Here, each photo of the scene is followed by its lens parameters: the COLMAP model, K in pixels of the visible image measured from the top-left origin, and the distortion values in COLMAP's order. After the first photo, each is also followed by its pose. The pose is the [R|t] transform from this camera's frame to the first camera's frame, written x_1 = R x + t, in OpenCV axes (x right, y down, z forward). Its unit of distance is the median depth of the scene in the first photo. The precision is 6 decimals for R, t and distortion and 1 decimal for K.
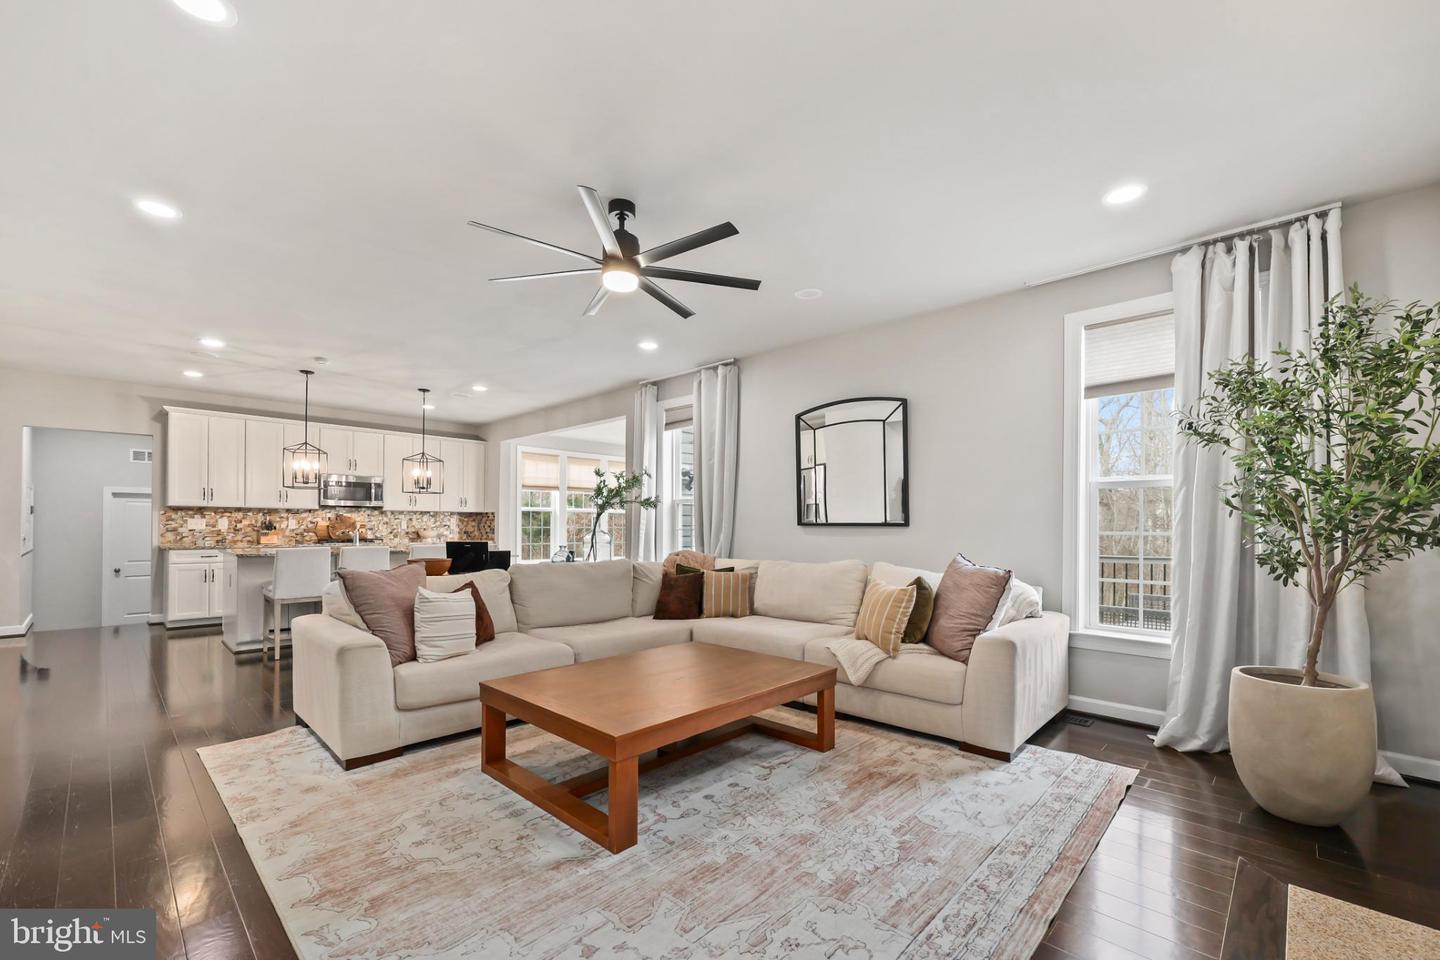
lens RADIAL K [[590.4, 0, 717.4], [0, 590.4, 520.5], [0, 0, 1]] dist [0.001657, -0.000215]
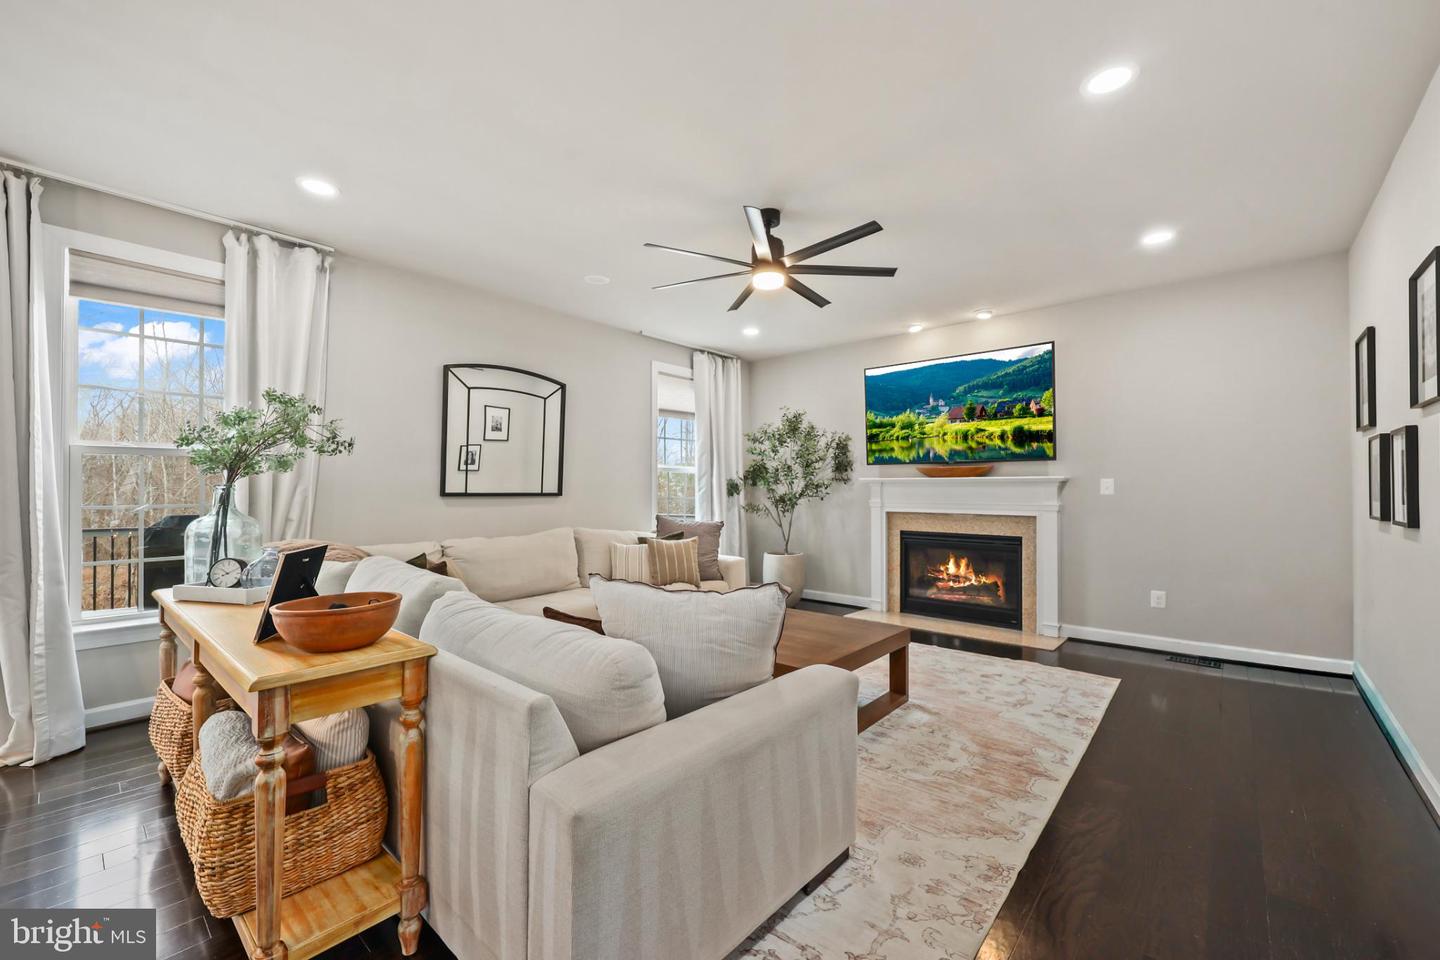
lens RADIAL K [[590.4, 0, 714.4], [0, 590.4, 489.3], [0, 0, 1]] dist [0.001657, -0.000215]
pose [[-0.035294, 0.000318, 0.999377, -0.511767], [-0.006990, 0.999975, -0.000565, -0.002710], [-0.999353, -0.007006, -0.035291, 0.459471]]
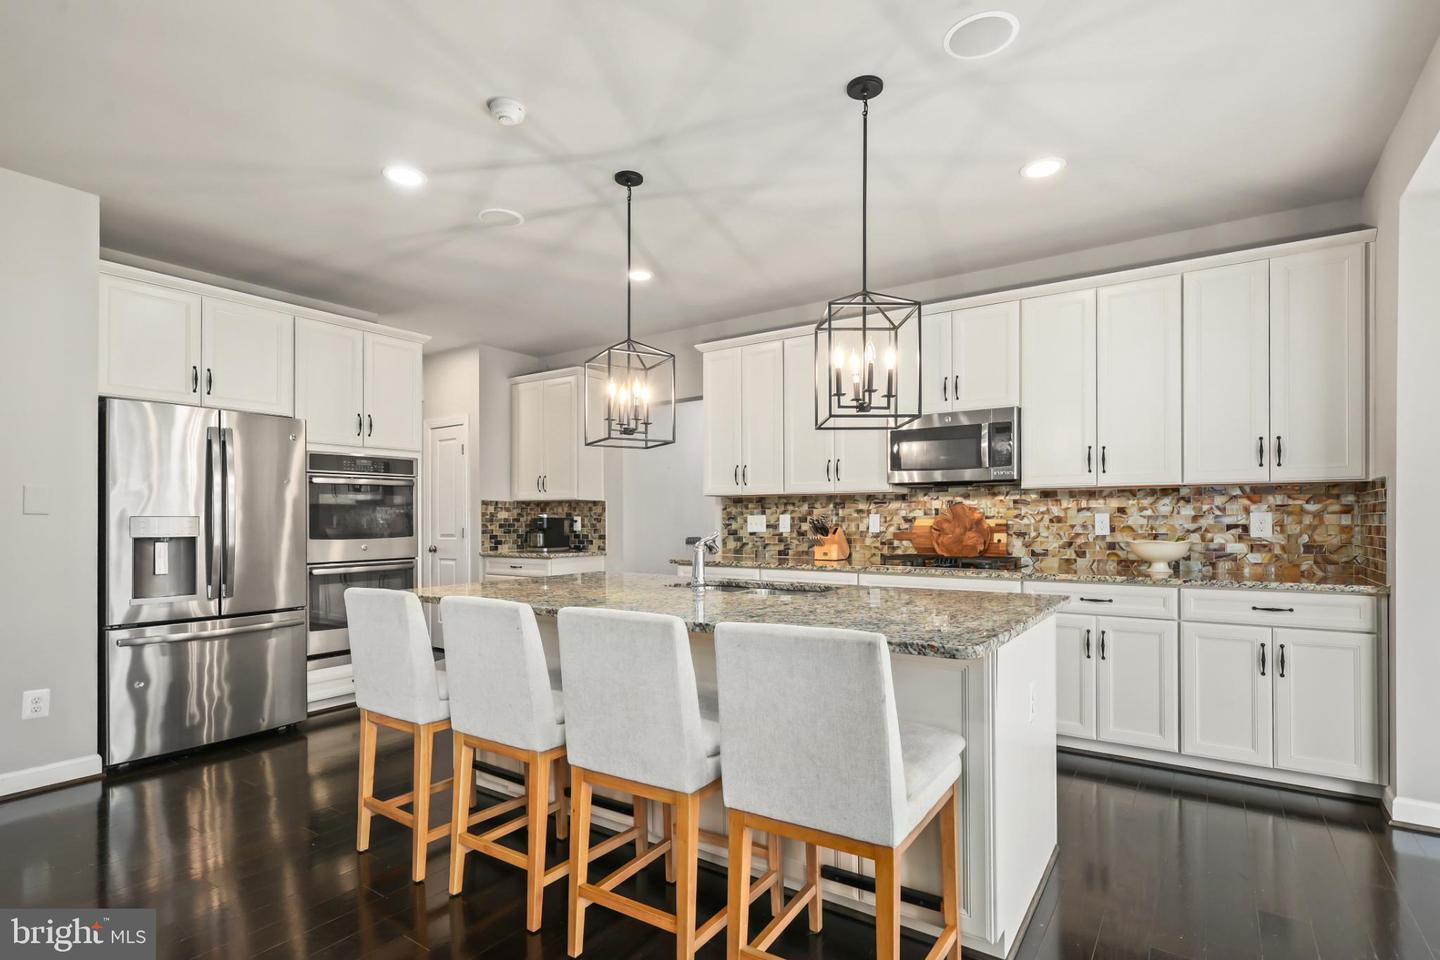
lens RADIAL K [[710.1, 0, 725.2], [0, 710.1, 517.0], [0, 0, 1]] dist [0.006162, -0.000008]
pose [[0.158731, -0.007632, -0.987292, -0.135899], [0.011087, 0.999921, -0.005947, 0.003037], [0.987260, -0.010002, 0.158803, 0.821308]]
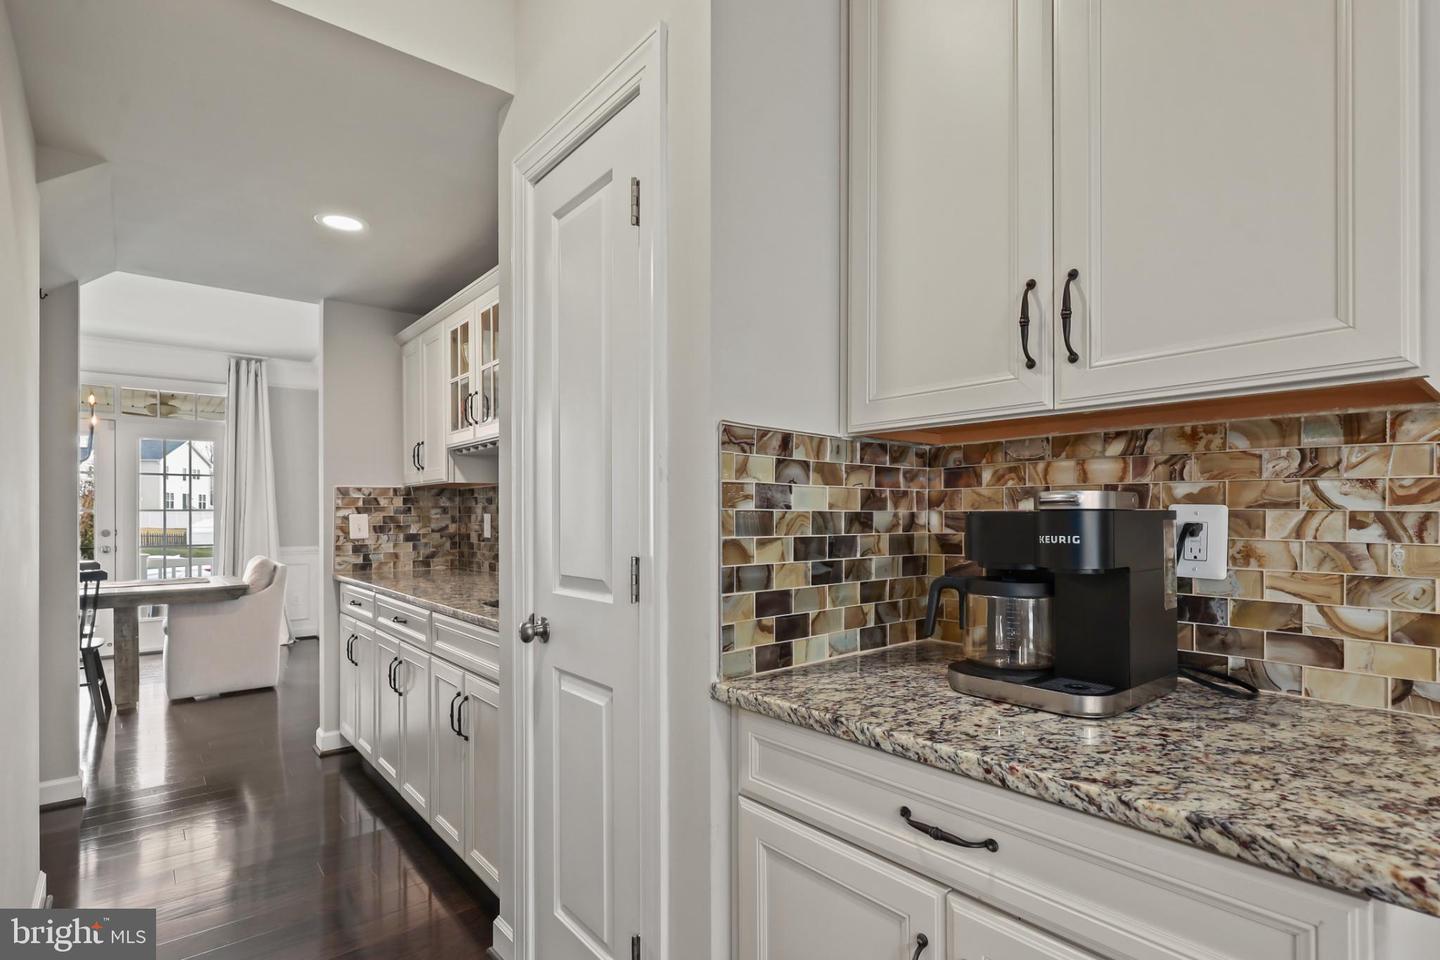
lens RADIAL K [[710.1, 0, 716.8], [0, 710.1, 516.8], [0, 0, 1]] dist [0.006162, -0.000008]
pose [[-0.120474, -0.005698, -0.992700, -0.851066], [0.006180, 0.999960, -0.006490, -0.001518], [0.992697, -0.006917, -0.120434, 0.688274]]
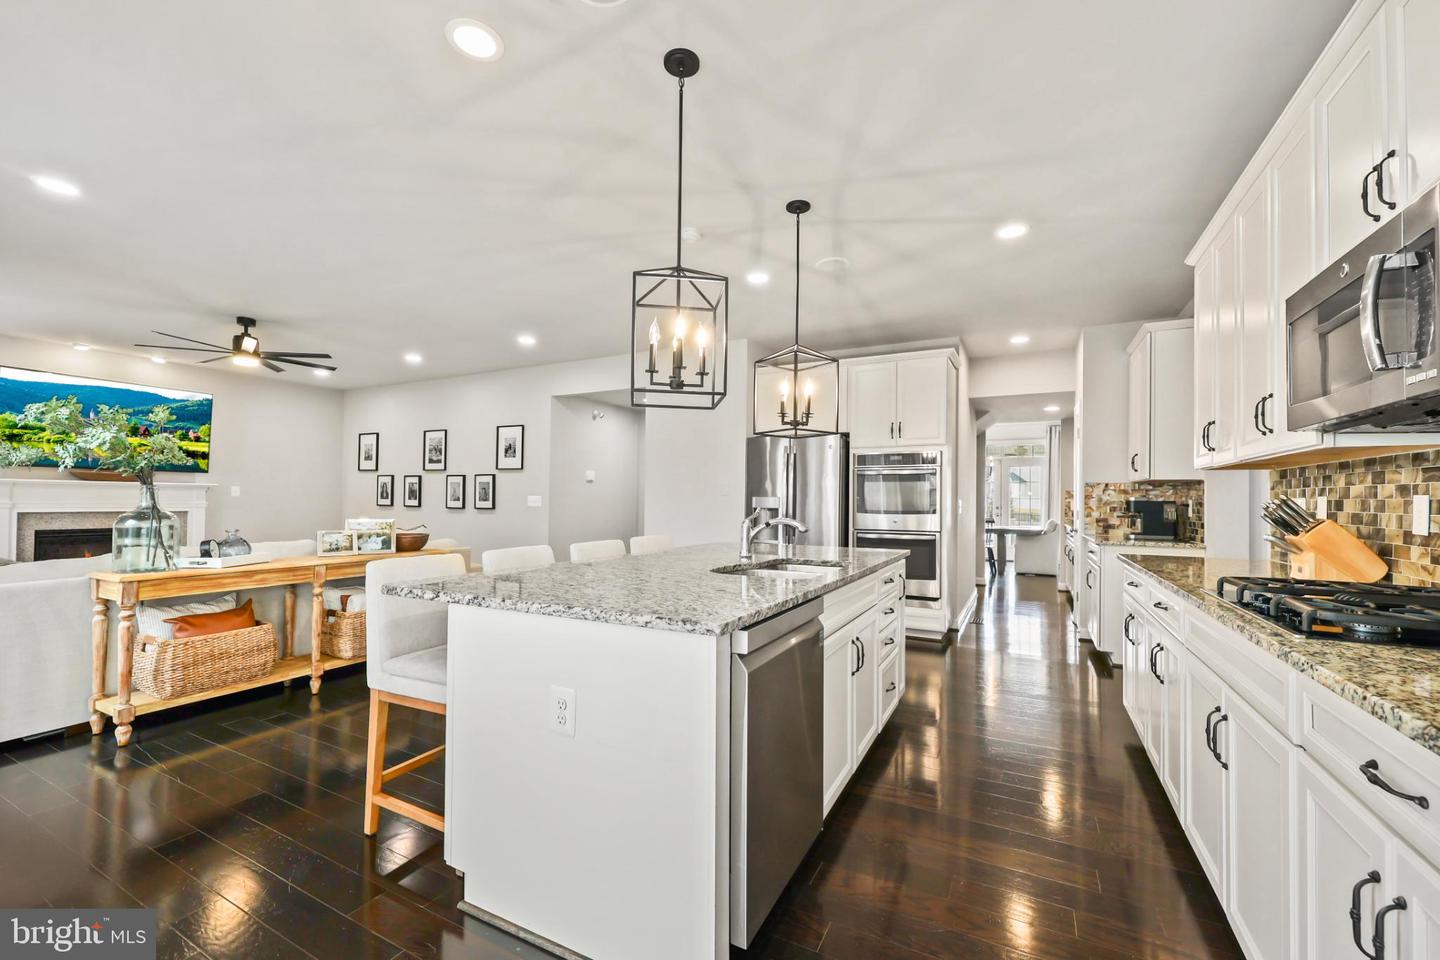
lens RADIAL K [[590.4, 0, 714.7], [0, 590.4, 488.5], [0, 0, 1]] dist [0.001657, -0.000215]
pose [[-0.962582, -0.017261, -0.270441, -0.409144], [-0.010350, 0.999583, -0.026960, 0.005219], [0.270793, -0.023152, -0.962359, 1.223860]]
